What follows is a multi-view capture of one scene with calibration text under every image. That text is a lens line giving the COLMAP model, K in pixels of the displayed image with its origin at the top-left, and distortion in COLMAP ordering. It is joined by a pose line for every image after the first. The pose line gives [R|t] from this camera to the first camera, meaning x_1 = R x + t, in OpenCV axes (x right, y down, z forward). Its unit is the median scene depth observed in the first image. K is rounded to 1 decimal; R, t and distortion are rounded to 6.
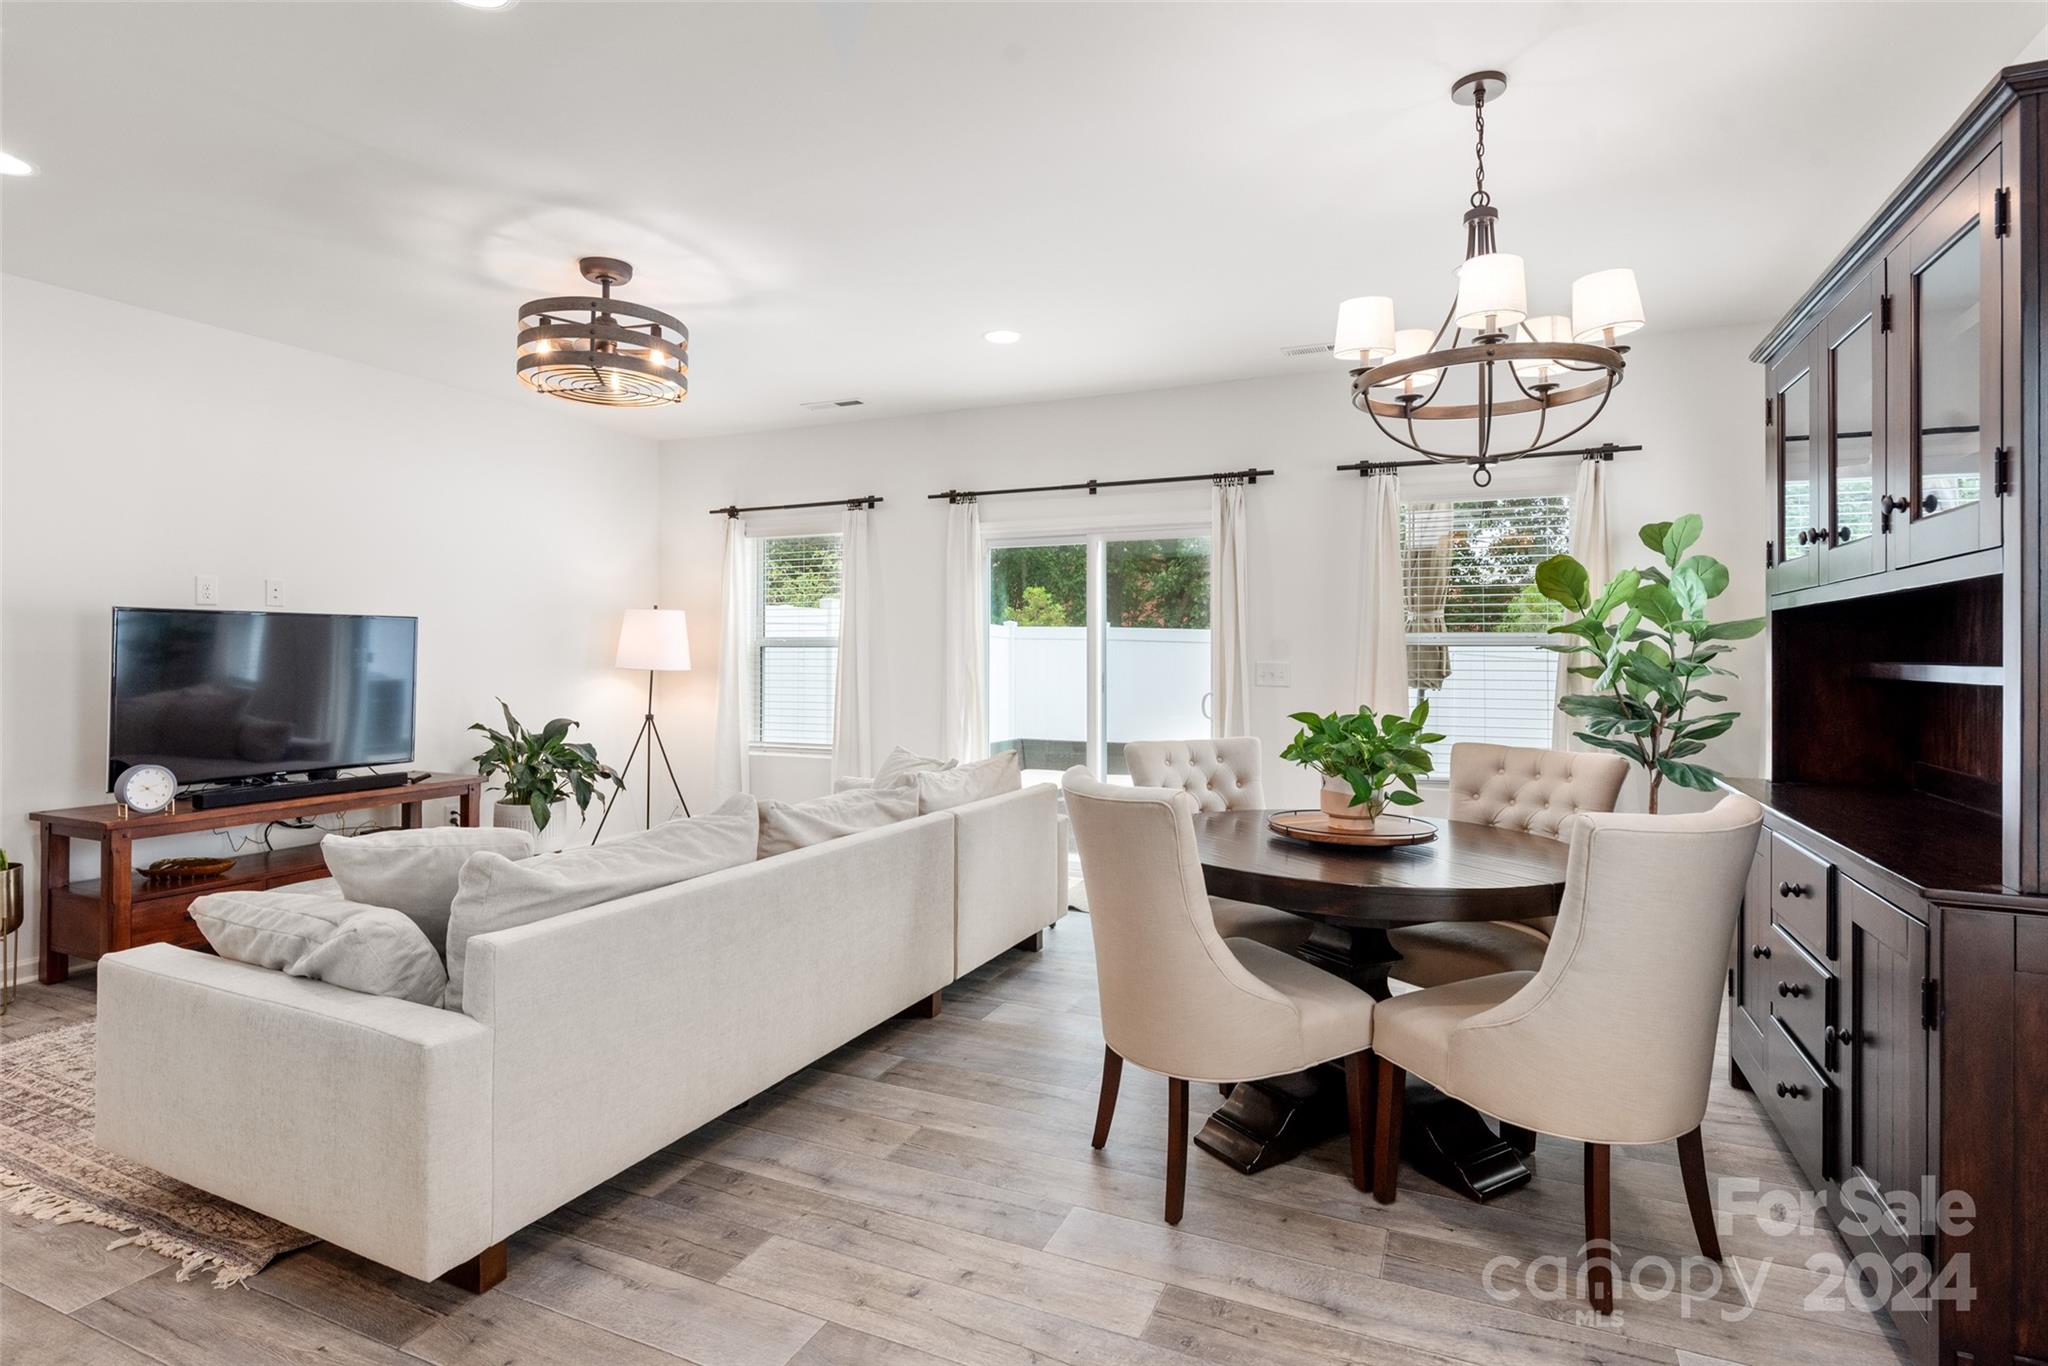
lens RADIAL K [[1026.9, 0, 1024.1], [0, 1026.9, 648.3], [0, 0, 1]] dist [0.000134, -0.001282]
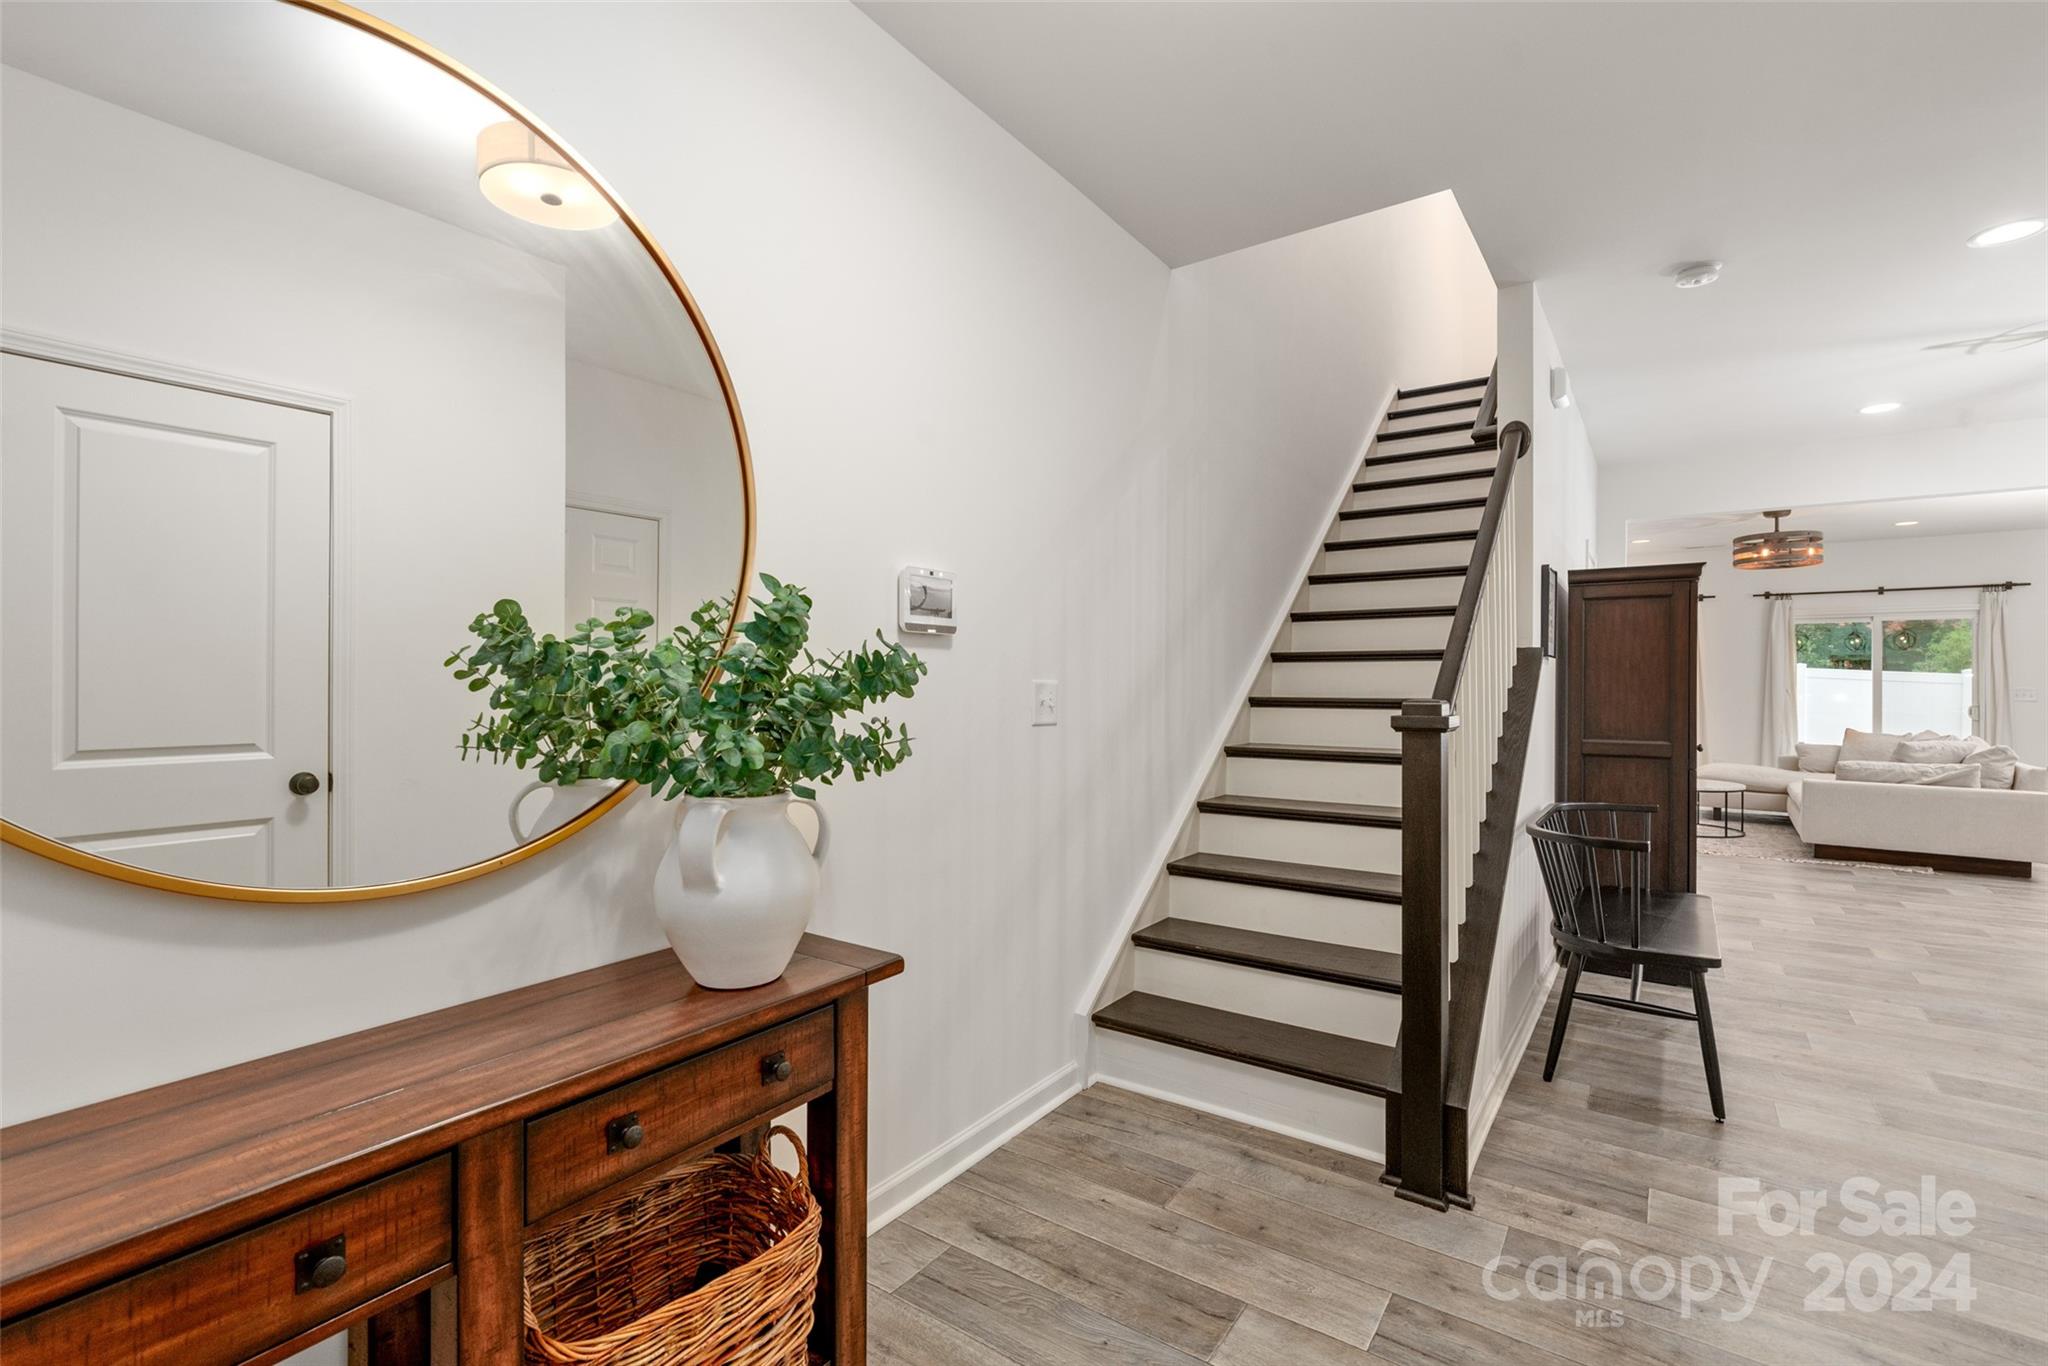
lens RADIAL K [[927.9, 0, 993.5], [0, 927.9, 677.6], [0, 0, 1]] dist [0.001156, 0.000458]
pose [[0.978773, 0.000792, -0.204945, -1.533321], [-0.000953, 0.999999, -0.000684, -0.001747], [0.204944, 0.000865, 0.978773, -1.255617]]
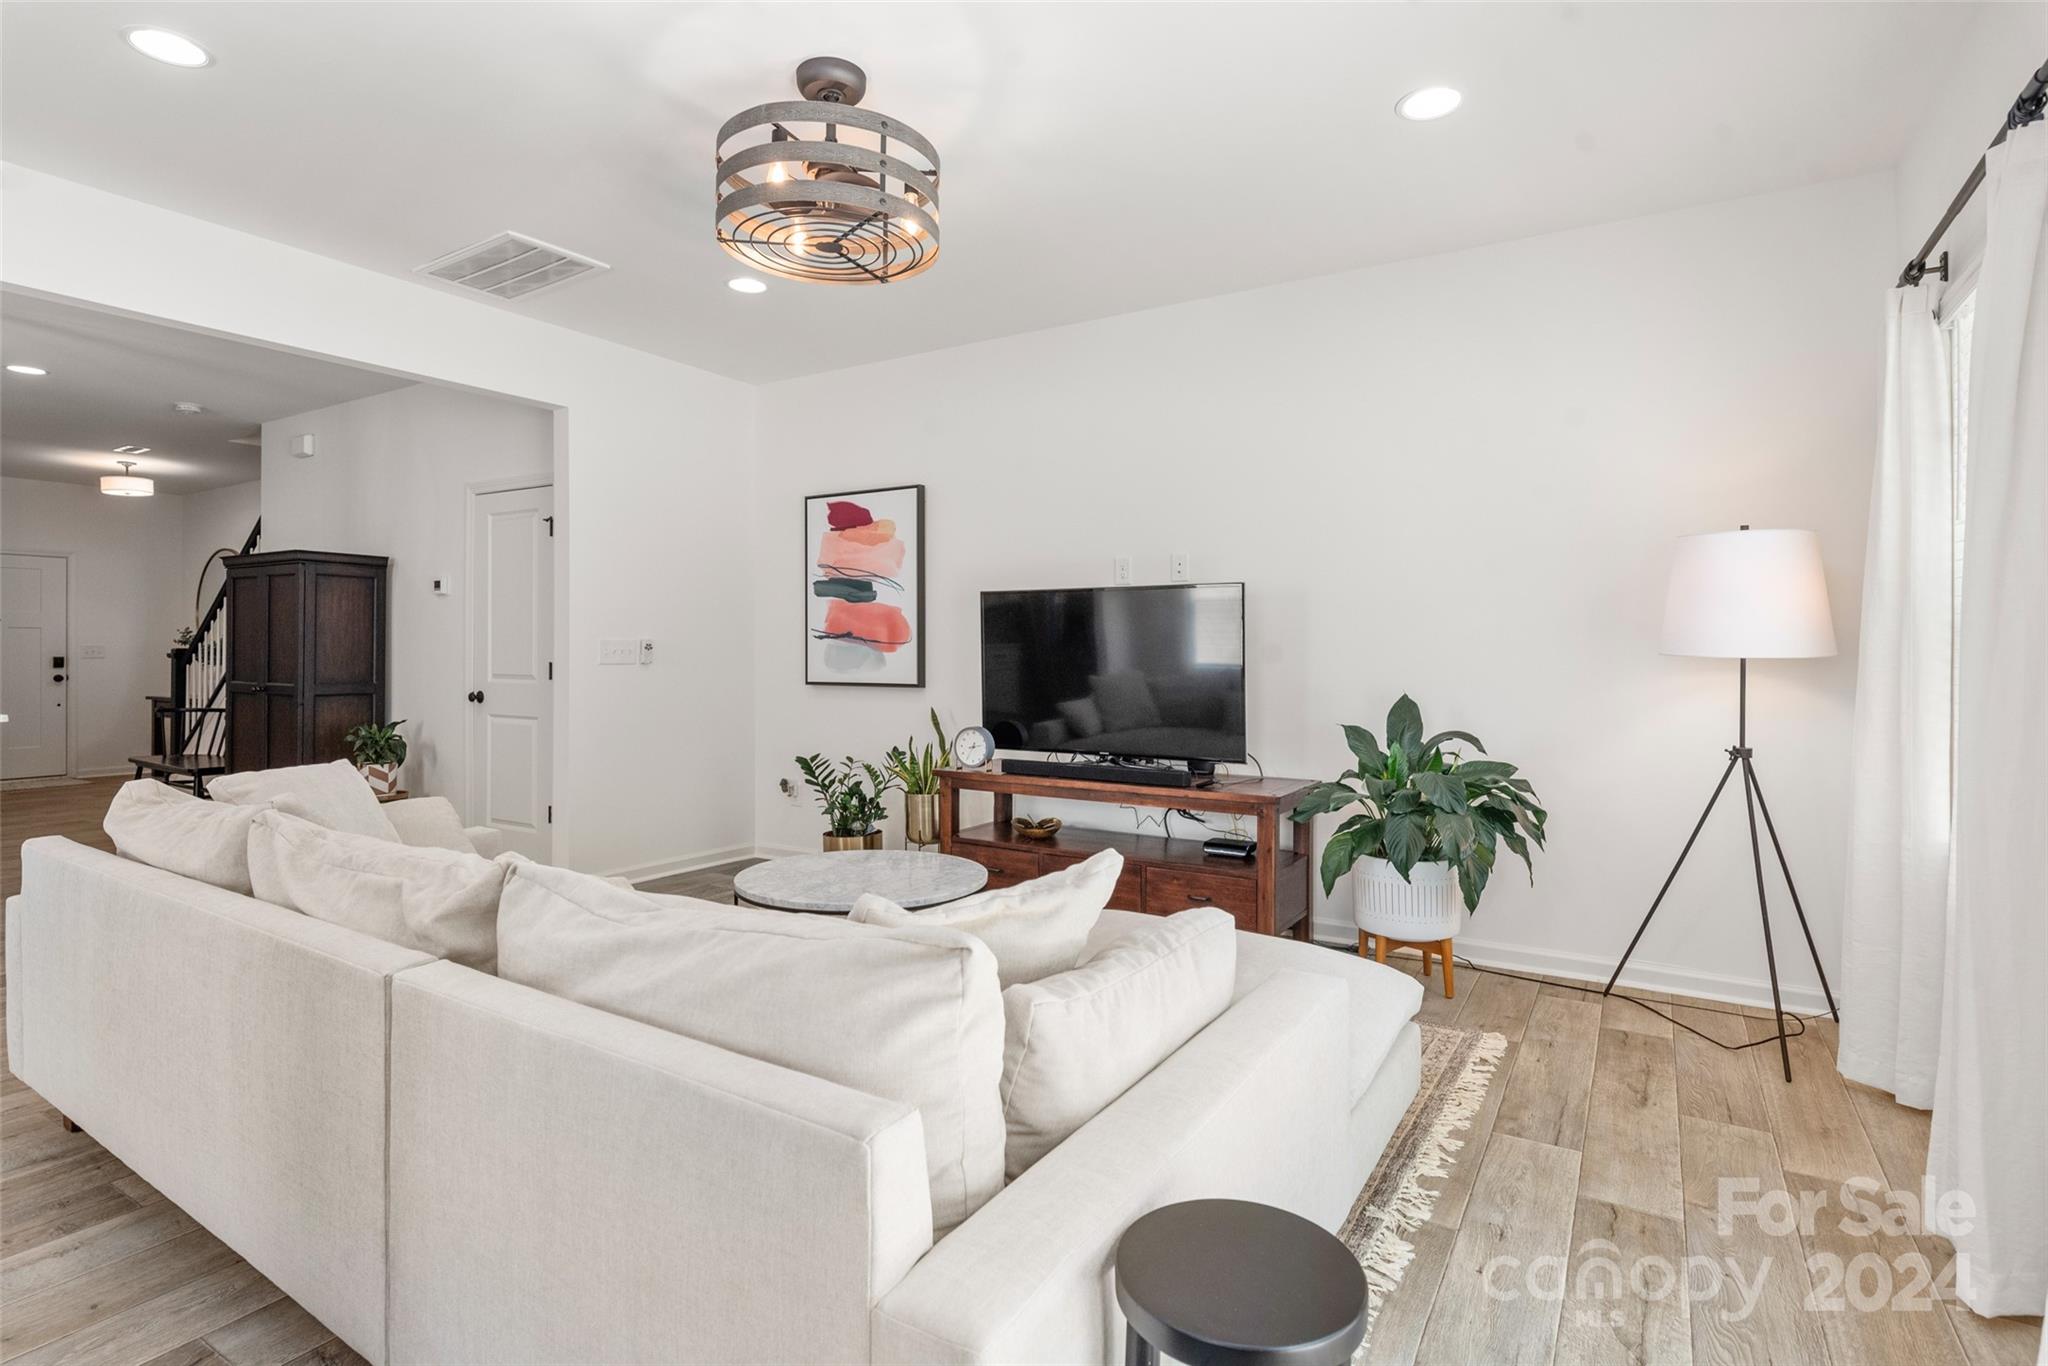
lens RADIAL K [[1026.9, 0, 1024.1], [0, 1026.9, 648.3], [0, 0, 1]] dist [0.000134, -0.001282]
pose [[-0.133628, -0.004896, -0.991020, 0.262519], [0.002172, 0.999984, -0.005233, 0.029011], [0.991029, -0.002851, -0.133615, 1.114901]]
